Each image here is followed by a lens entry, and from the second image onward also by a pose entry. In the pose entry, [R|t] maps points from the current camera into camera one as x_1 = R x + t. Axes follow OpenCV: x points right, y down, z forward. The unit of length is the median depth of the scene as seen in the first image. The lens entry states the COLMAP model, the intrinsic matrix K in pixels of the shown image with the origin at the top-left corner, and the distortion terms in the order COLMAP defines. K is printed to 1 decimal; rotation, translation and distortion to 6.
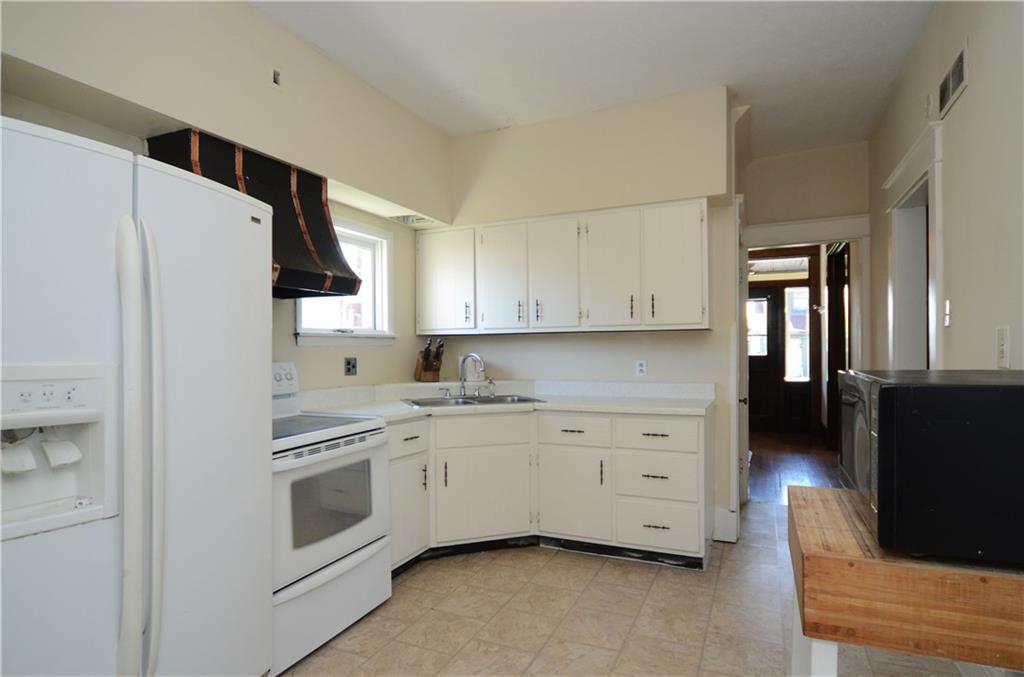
lens RADIAL K [[551.0, 0, 510.9], [0, 551.0, 347.3], [0, 0, 1]] dist [-0.017855, -0.000035]
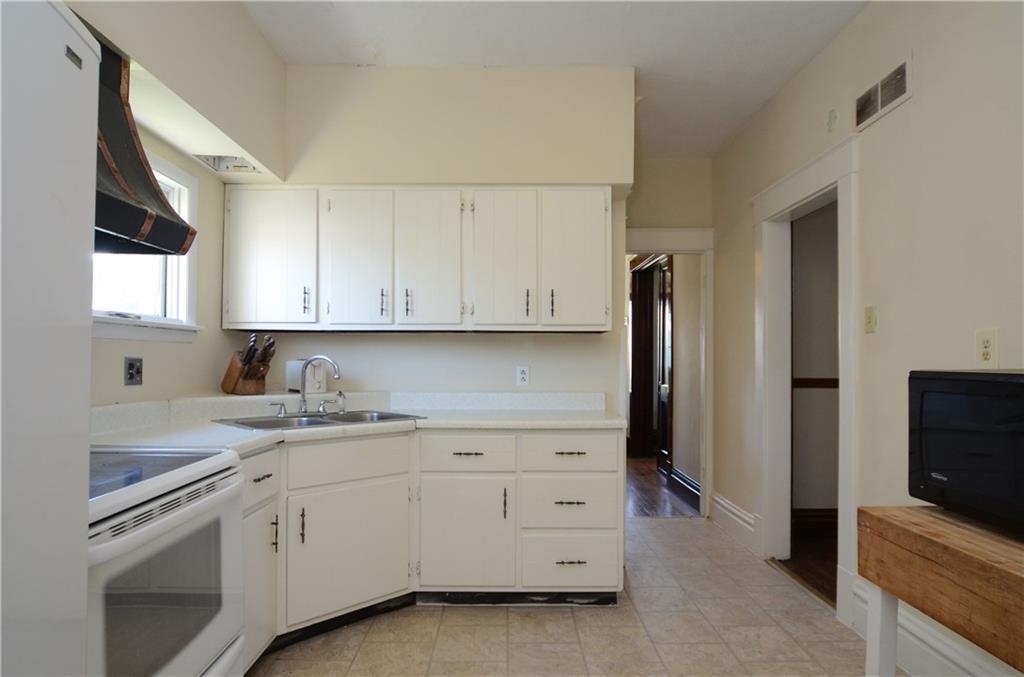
lens RADIAL K [[571.0, 0, 506.8], [0, 571.0, 349.7], [0, 0, 1]] dist [-0.017550, 0.001307]
pose [[0.906728, 0.021573, 0.421165, -0.176988], [-0.013913, 0.999677, -0.021253, 0.017593], [-0.421487, 0.013411, 0.906735, 0.214638]]
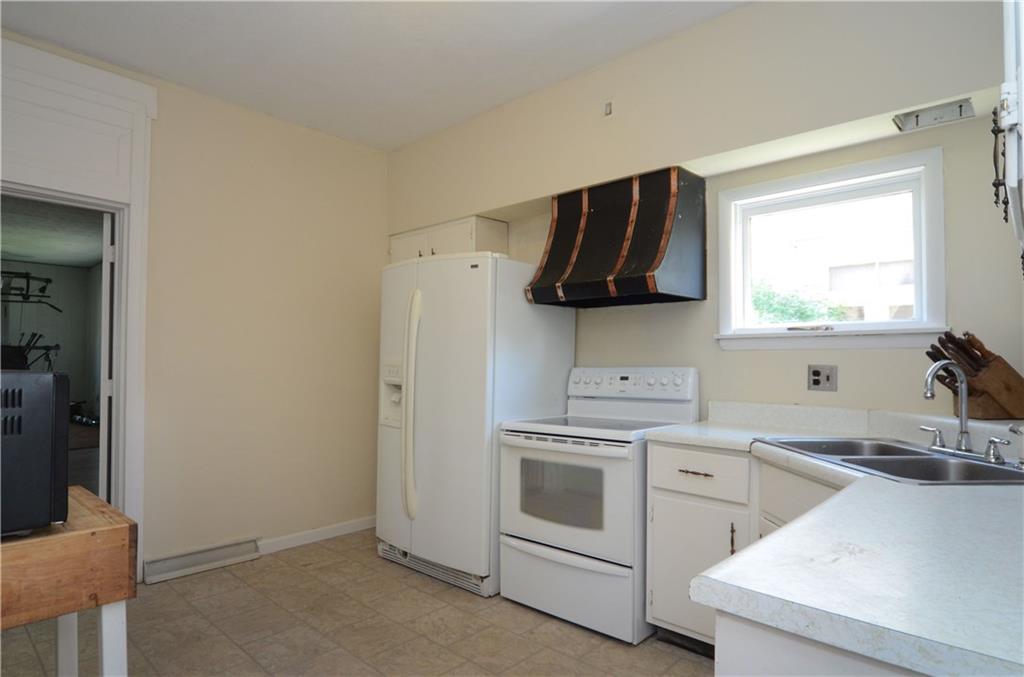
lens RADIAL K [[571.0, 0, 506.8], [0, 571.0, 349.7], [0, 0, 1]] dist [-0.017550, 0.001307]
pose [[-0.317334, -0.012431, -0.948232, 0.532756], [-0.000450, 0.999916, -0.012958, 0.008362], [0.948314, -0.003685, -0.317313, 0.857086]]
